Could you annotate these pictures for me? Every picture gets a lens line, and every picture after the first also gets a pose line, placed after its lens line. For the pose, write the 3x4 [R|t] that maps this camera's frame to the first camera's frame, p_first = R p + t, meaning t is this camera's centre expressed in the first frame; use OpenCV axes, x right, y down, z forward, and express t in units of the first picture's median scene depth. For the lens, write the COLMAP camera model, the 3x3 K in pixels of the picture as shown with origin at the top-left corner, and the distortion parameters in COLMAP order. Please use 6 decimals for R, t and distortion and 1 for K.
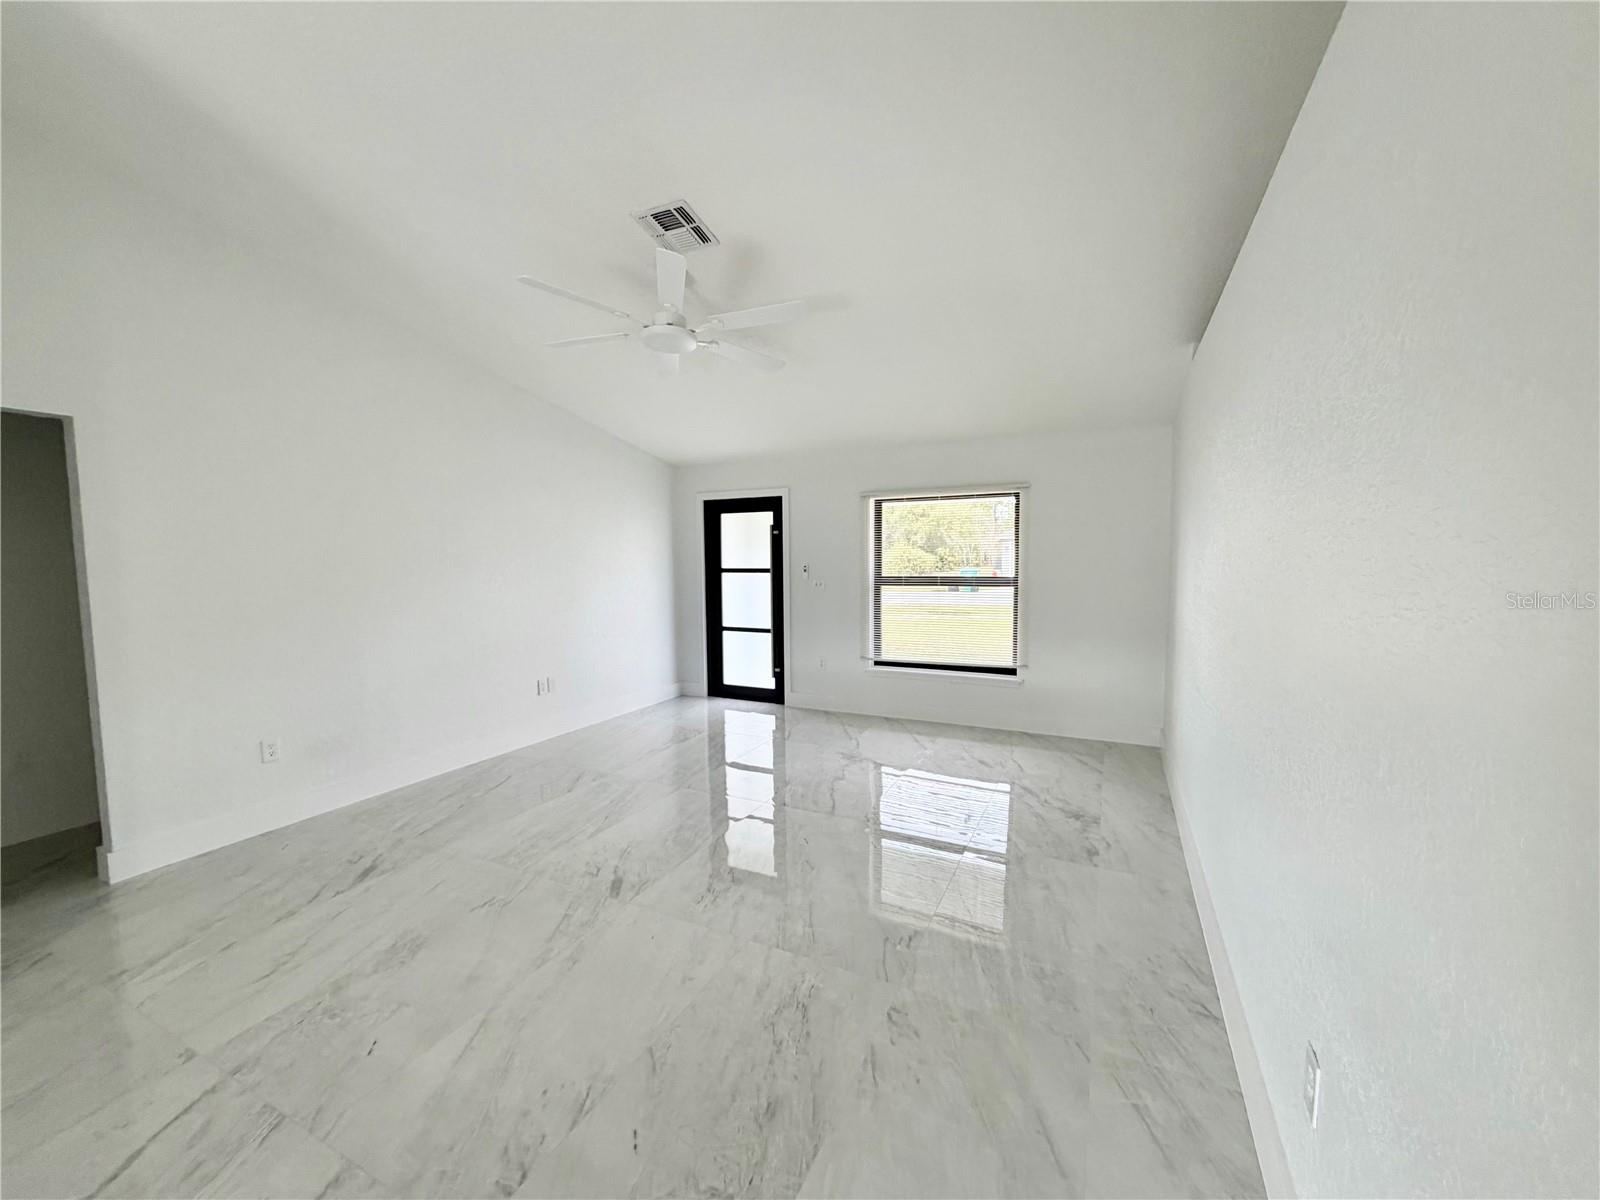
lens RADIAL K [[638.0, 0, 798.4], [0, 638.0, 598.6], [0, 0, 1]] dist [0.003612, -0.000249]
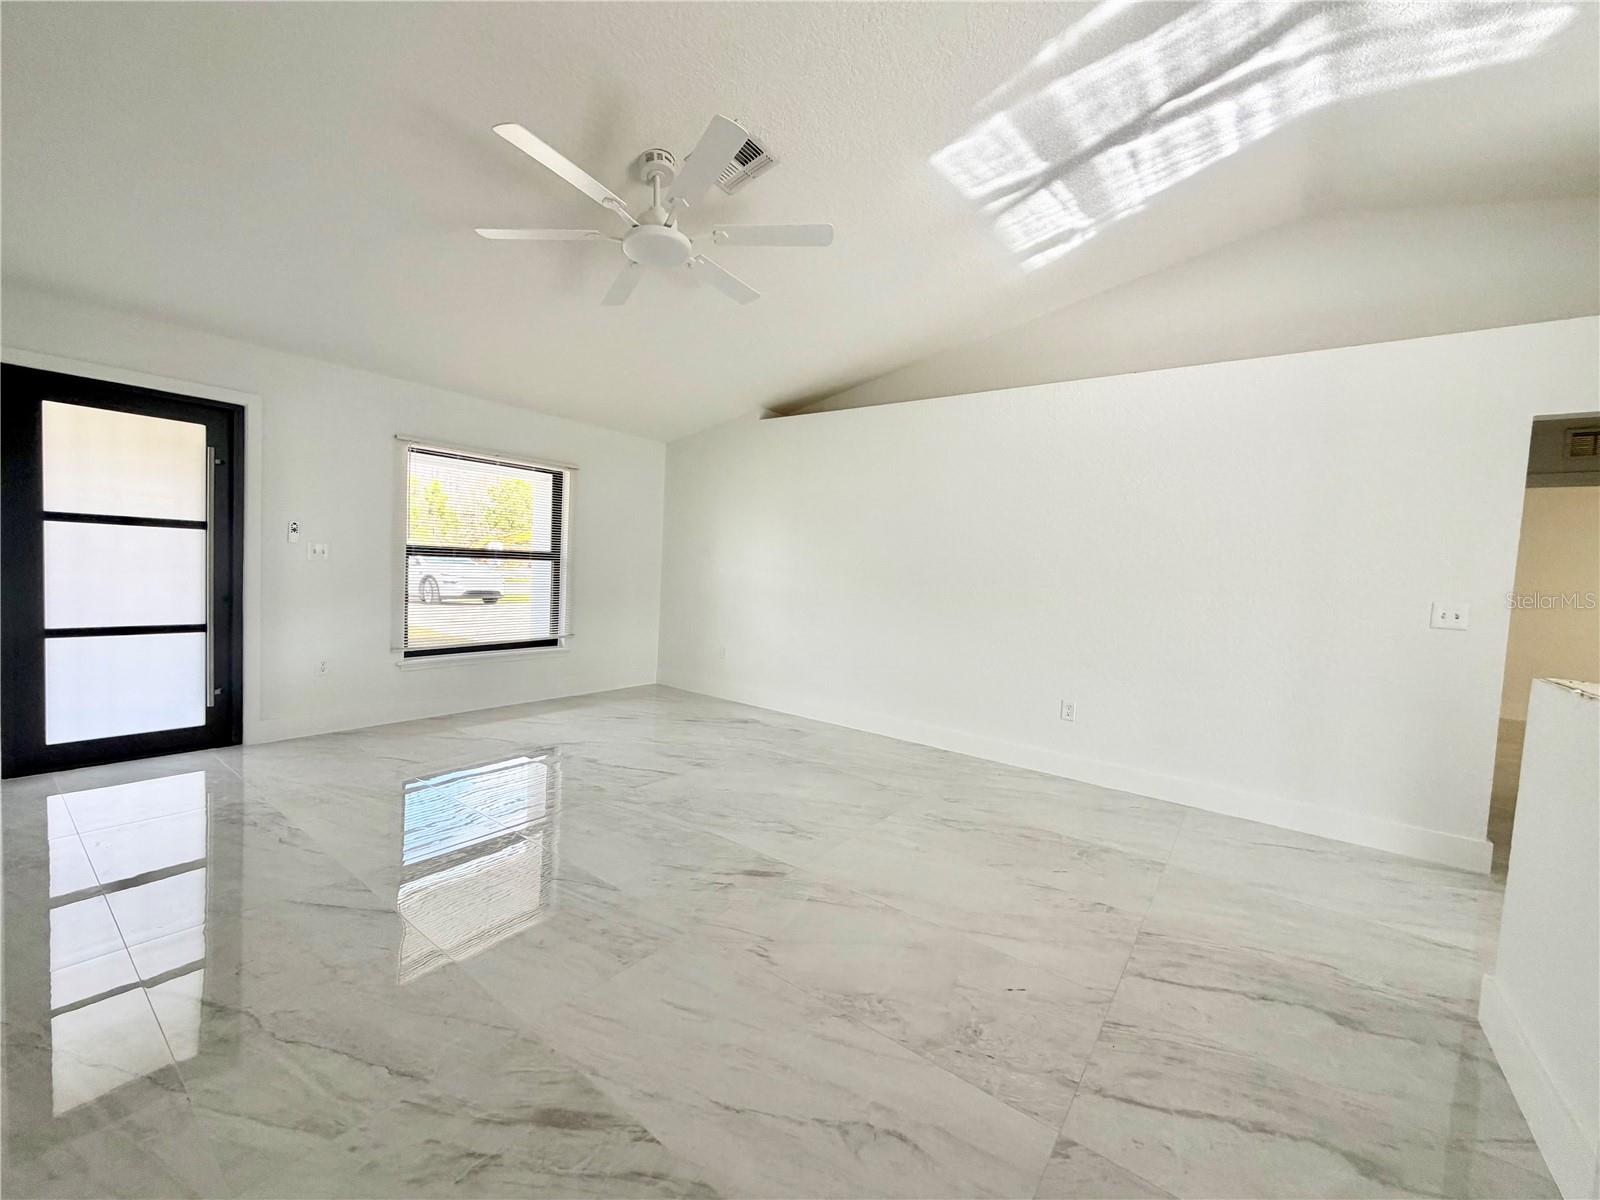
lens RADIAL K [[639.6, 0, 791.8], [0, 639.6, 598.5], [0, 0, 1]] dist [0.003651, 0.000361]
pose [[0.186795, -0.032154, 0.981873, -0.616794], [0.015696, 0.999434, 0.029743, 0.017078], [-0.982274, 0.009856, 0.187194, 0.416625]]
